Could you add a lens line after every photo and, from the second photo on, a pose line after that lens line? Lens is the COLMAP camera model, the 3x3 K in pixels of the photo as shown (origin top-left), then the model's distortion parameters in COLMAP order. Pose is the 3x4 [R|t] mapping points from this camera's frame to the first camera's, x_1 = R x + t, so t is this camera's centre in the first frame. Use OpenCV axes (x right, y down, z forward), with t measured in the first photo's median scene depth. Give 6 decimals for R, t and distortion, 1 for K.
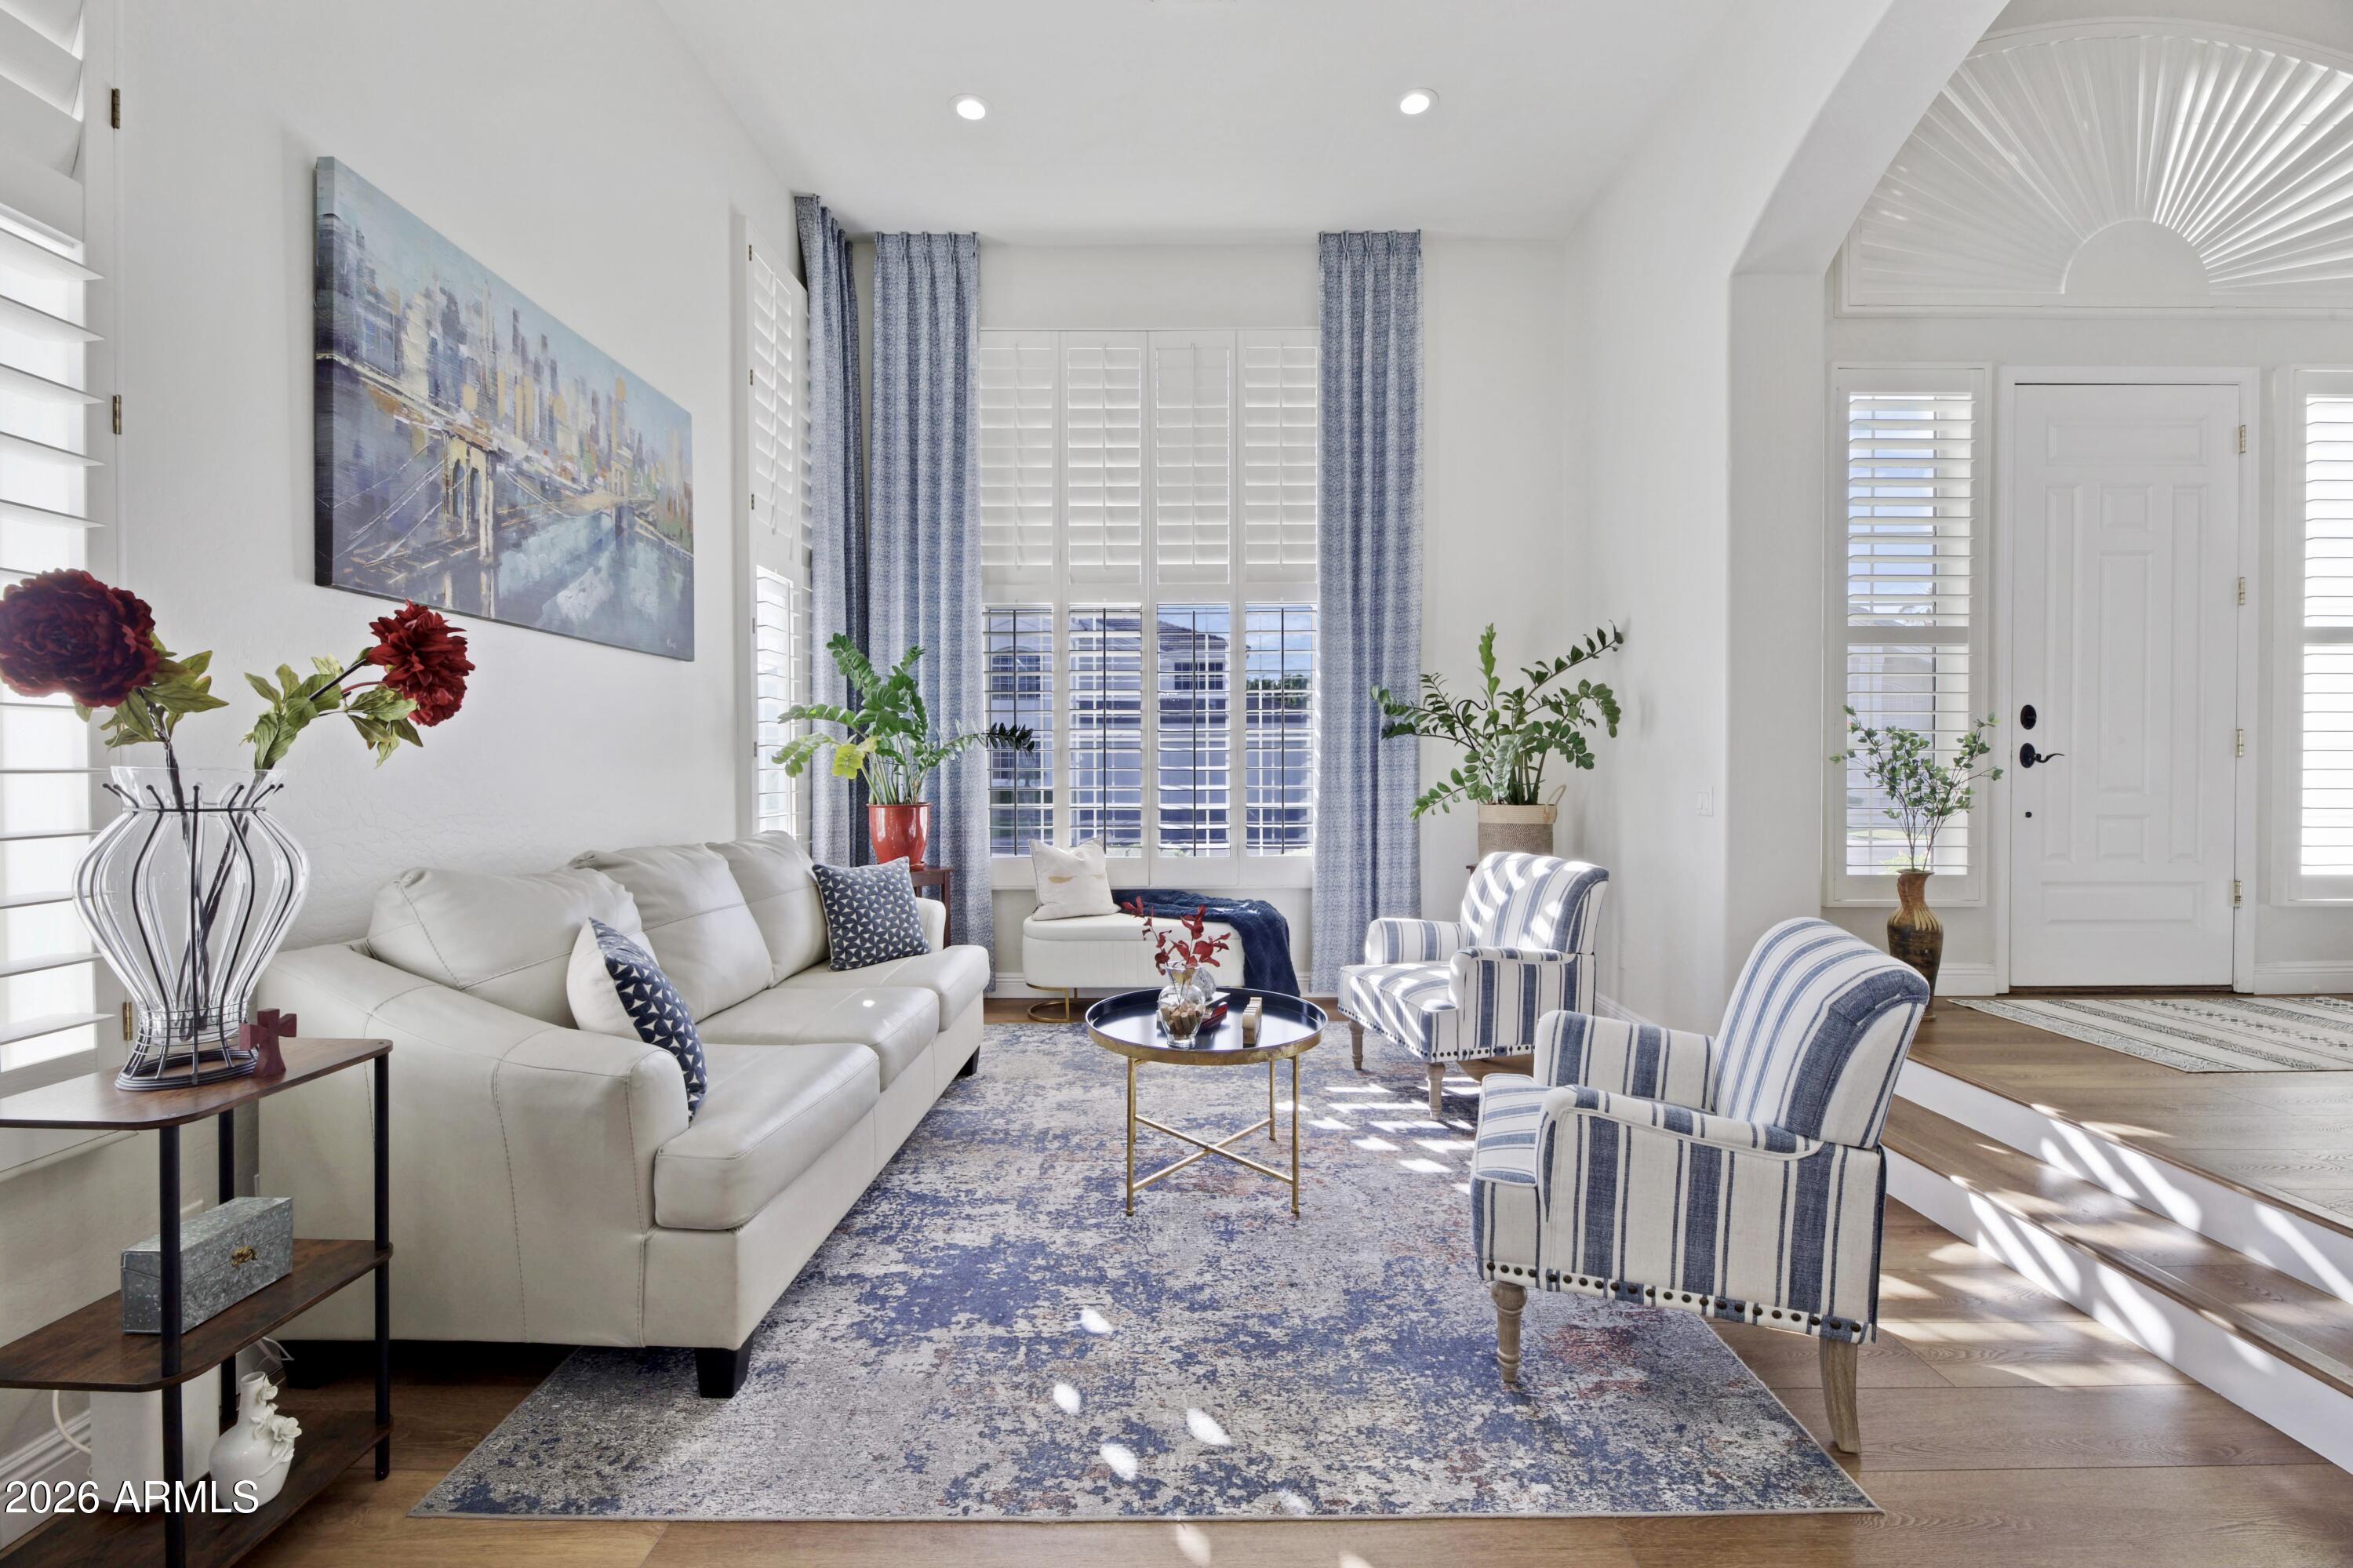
lens RADIAL K [[940.0, 0, 1192.9], [0, 940.0, 792.9], [0, 0, 1]] dist [0.000481, -0.001423]
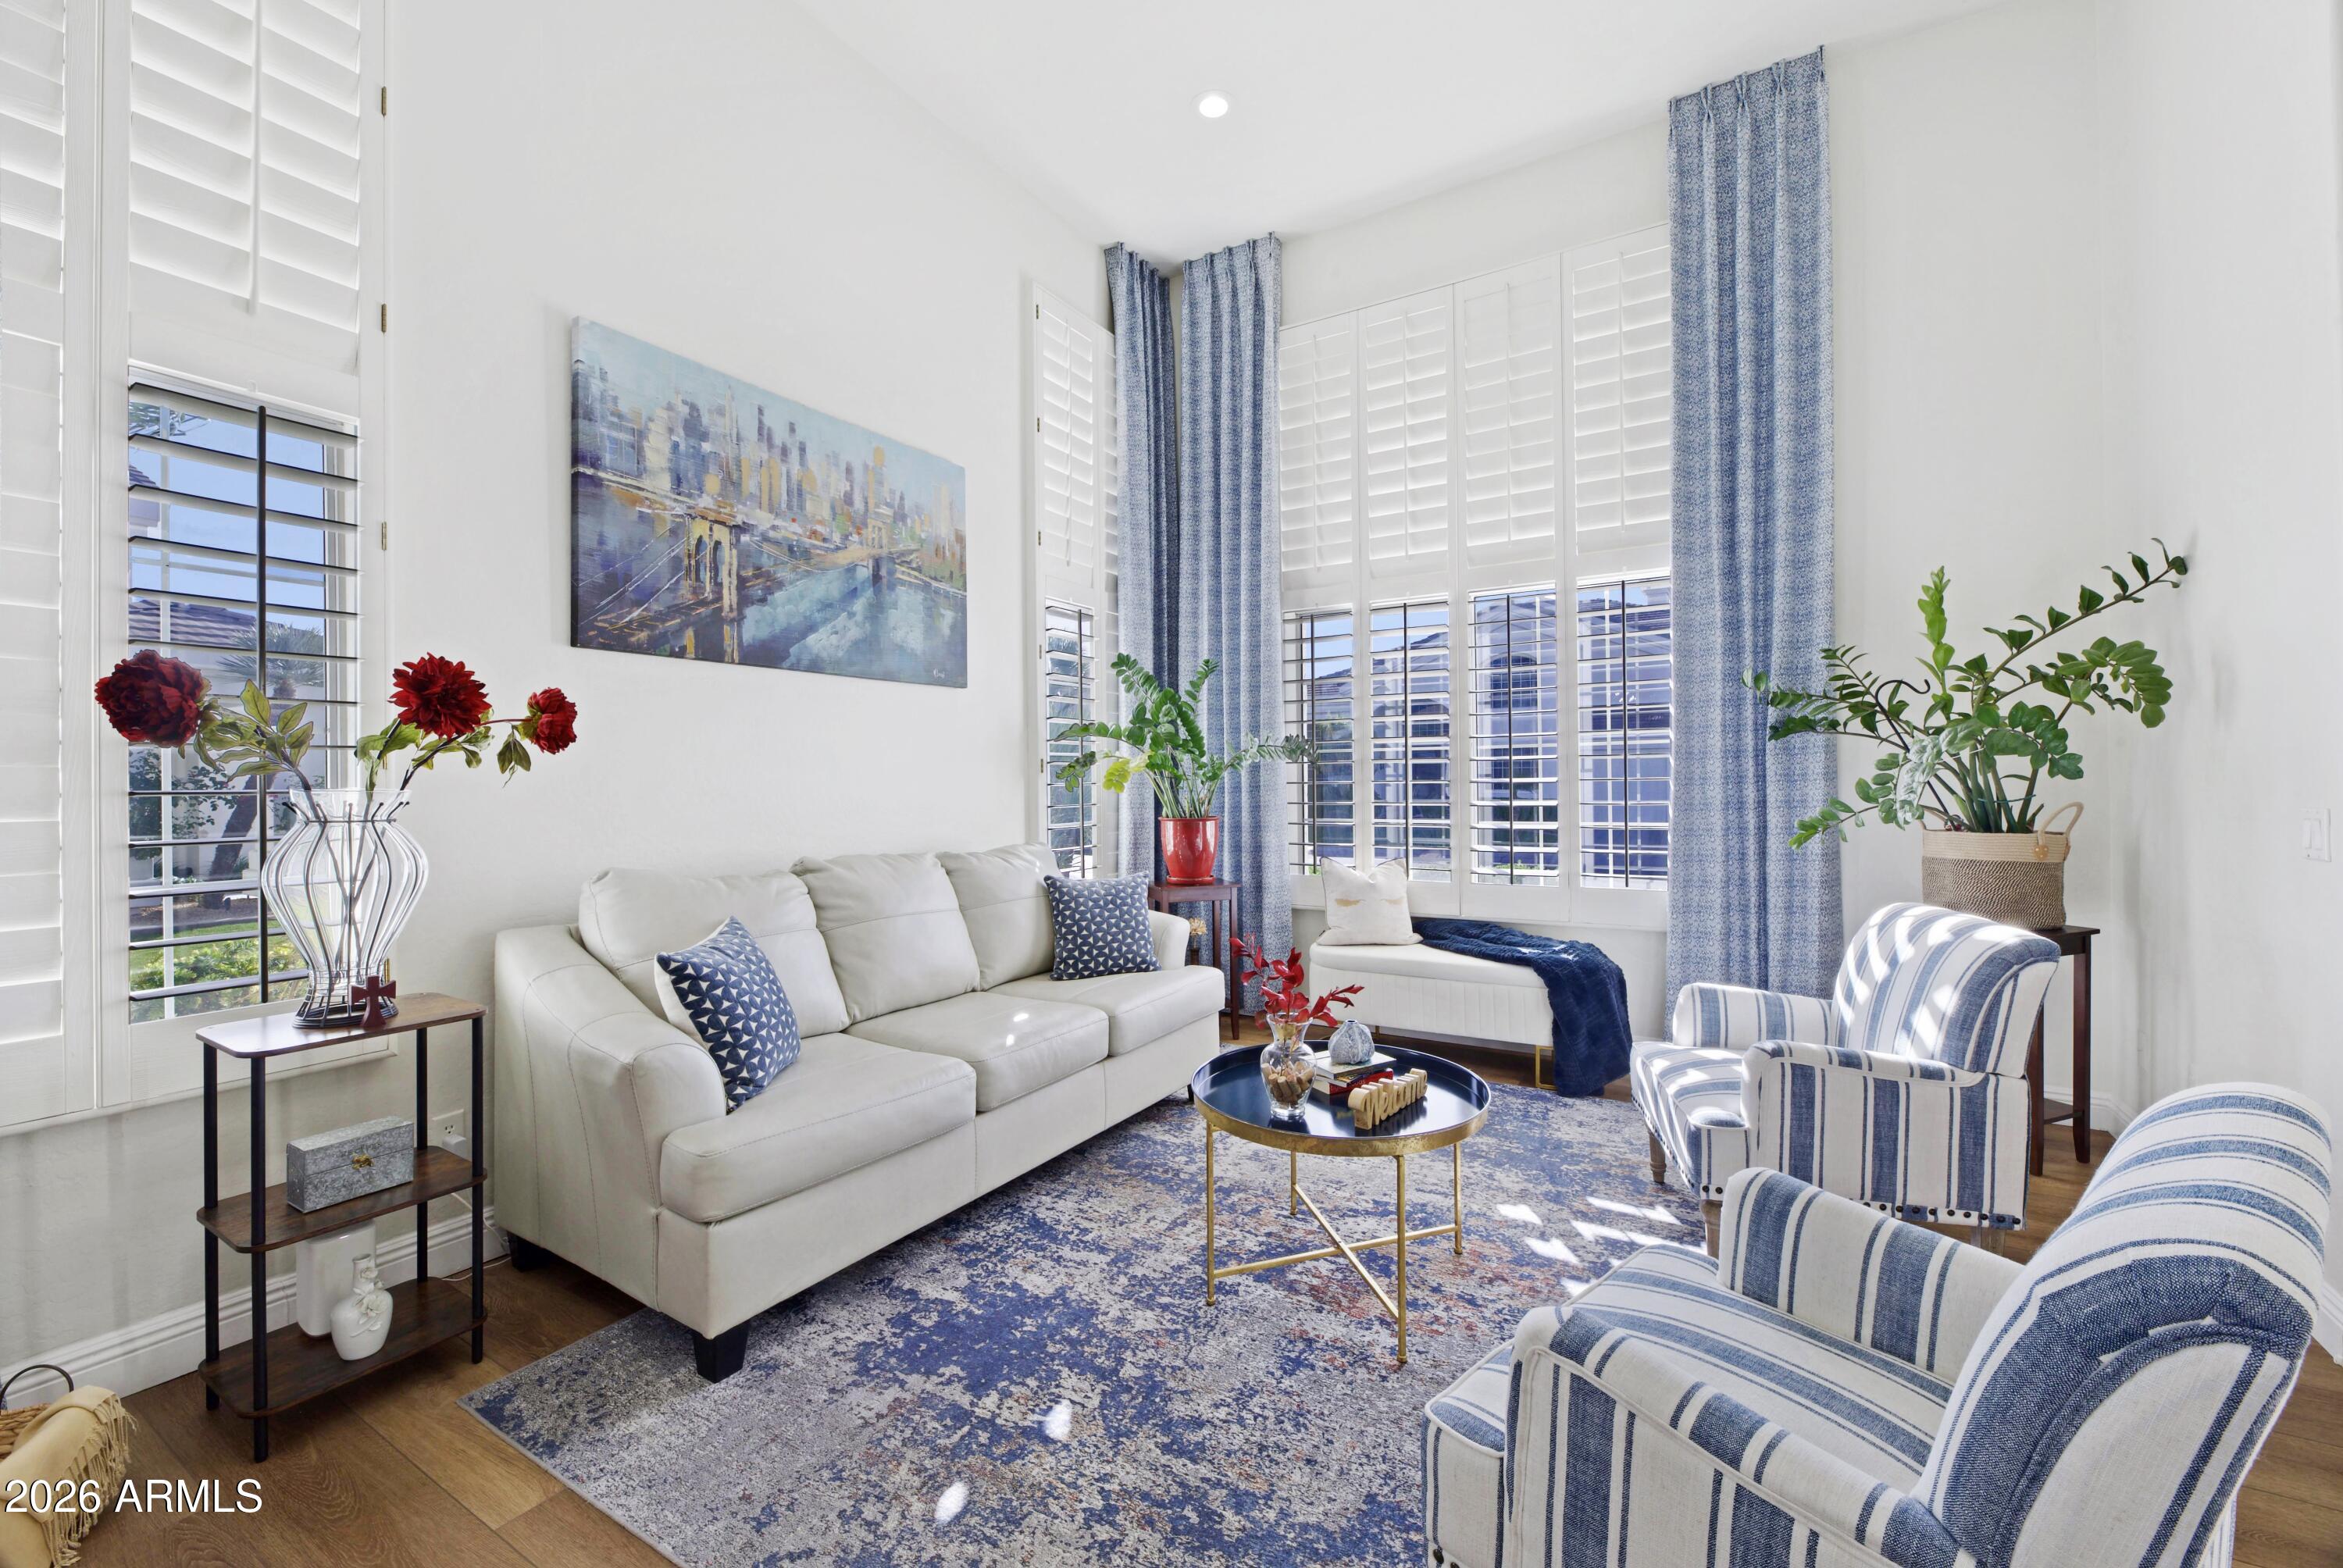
lens RADIAL K [[935.9, 0, 1173.7], [0, 935.9, 786.9], [0, 0, 1]] dist [0.000481, -0.001423]
pose [[0.861304, -0.002279, -0.508086, 0.267500], [-0.006766, 0.999850, -0.015955, -0.007306], [0.508046, 0.017180, 0.861159, 0.188741]]
